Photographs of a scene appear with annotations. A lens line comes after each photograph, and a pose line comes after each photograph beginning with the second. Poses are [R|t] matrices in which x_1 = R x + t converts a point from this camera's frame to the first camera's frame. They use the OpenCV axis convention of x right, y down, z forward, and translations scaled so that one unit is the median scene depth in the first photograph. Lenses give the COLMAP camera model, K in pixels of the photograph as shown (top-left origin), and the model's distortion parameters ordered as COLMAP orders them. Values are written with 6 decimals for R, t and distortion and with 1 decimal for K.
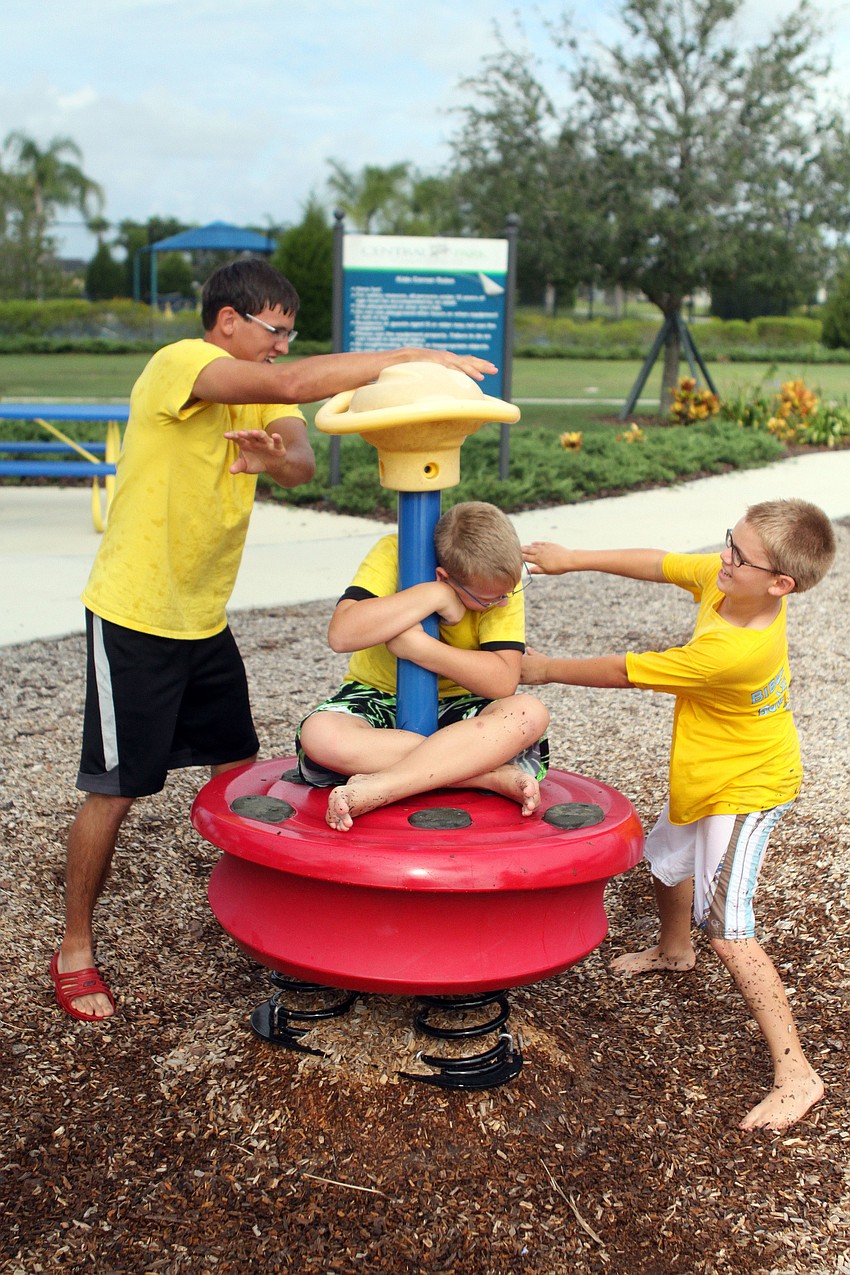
lens RADIAL K [[1561.4, 0, 425.0], [0, 1561.4, 637.5], [0, 0, 1]] dist [-0.118748, 0.182574]
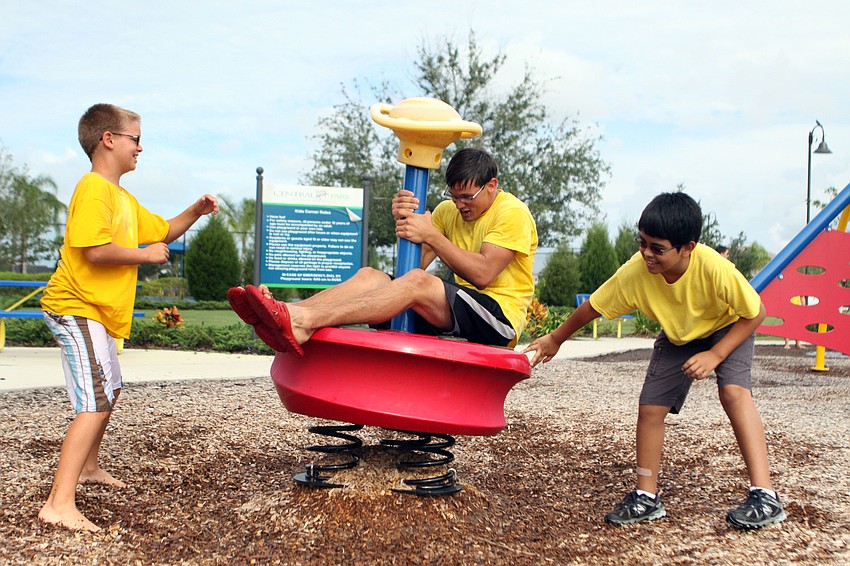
lens RADIAL K [[1041.0, 0, 425.0], [0, 1041.0, 283.0], [0, 0, 1]] dist [-0.118748, 0.182574]
pose [[0.989786, 0.001022, 0.142556, -0.038191], [0.031167, 0.974232, -0.223383, 0.085380], [-0.139111, 0.225545, 0.964250, -0.037272]]
